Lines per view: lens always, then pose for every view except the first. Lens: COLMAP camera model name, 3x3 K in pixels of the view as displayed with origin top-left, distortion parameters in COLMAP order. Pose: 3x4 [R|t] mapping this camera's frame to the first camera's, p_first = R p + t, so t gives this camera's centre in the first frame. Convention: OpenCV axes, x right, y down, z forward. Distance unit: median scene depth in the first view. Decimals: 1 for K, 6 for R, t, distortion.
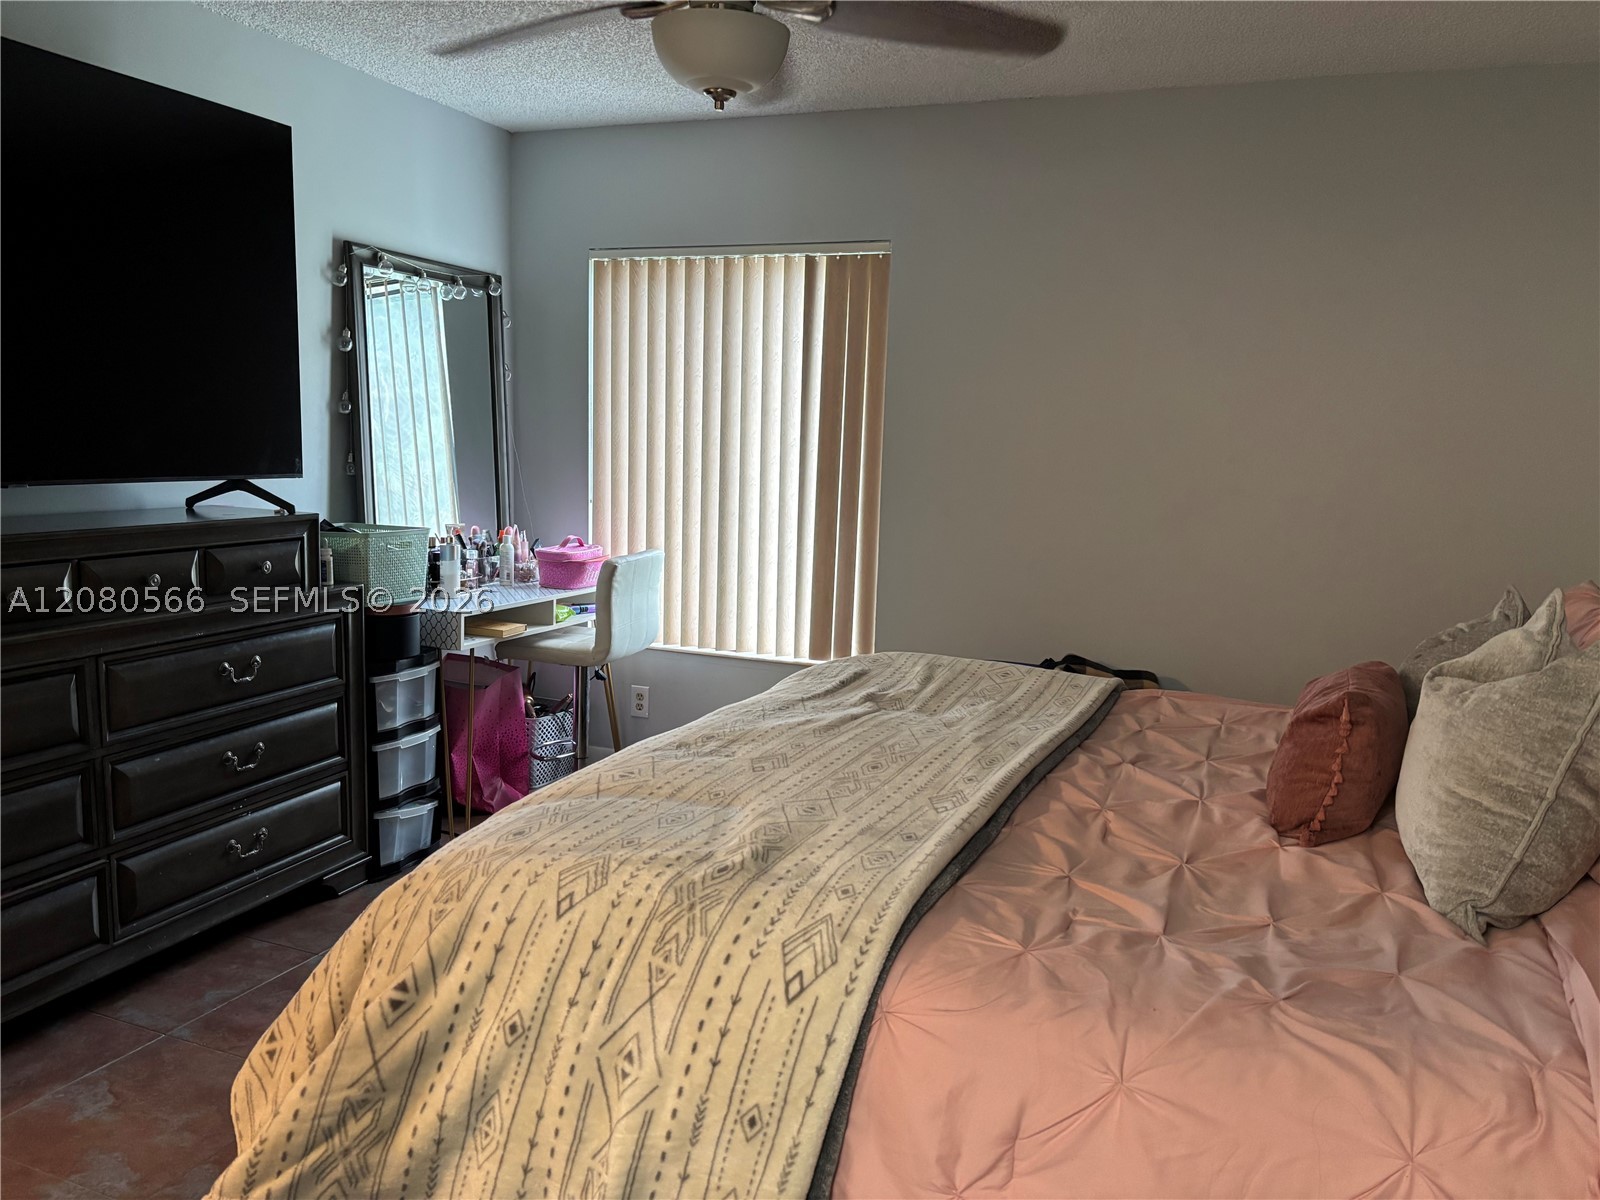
lens RADIAL K [[1174.2, 0, 800.0], [0, 1174.2, 600.0], [0, 0, 1]] dist [0.062973, -0.184274]
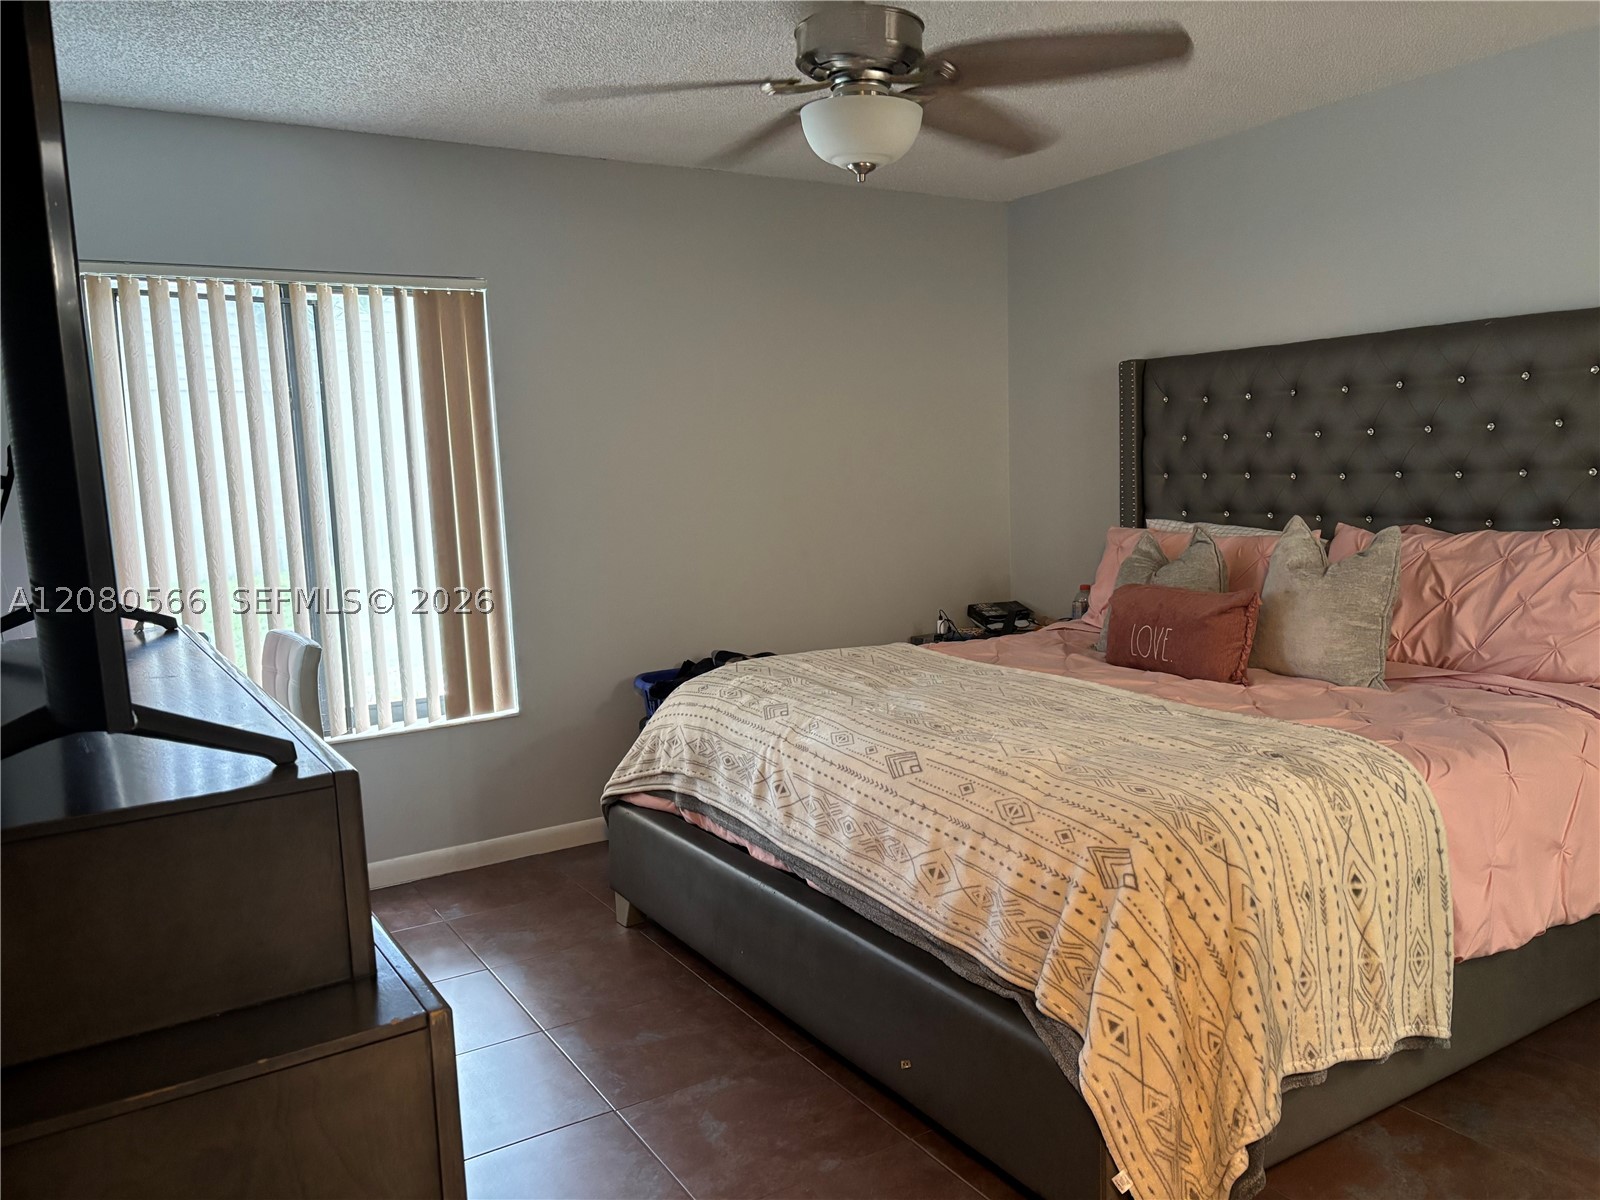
lens RADIAL K [[1217.2, 0, 800.0], [0, 1217.2, 600.0], [0, 0, 1]] dist [0.058485, -0.079538]
pose [[0.601491, -0.148797, 0.784900, -1.631386], [0.175611, 0.983096, 0.051794, -0.138675], [-0.779339, 0.106683, 0.617454, 0.555742]]
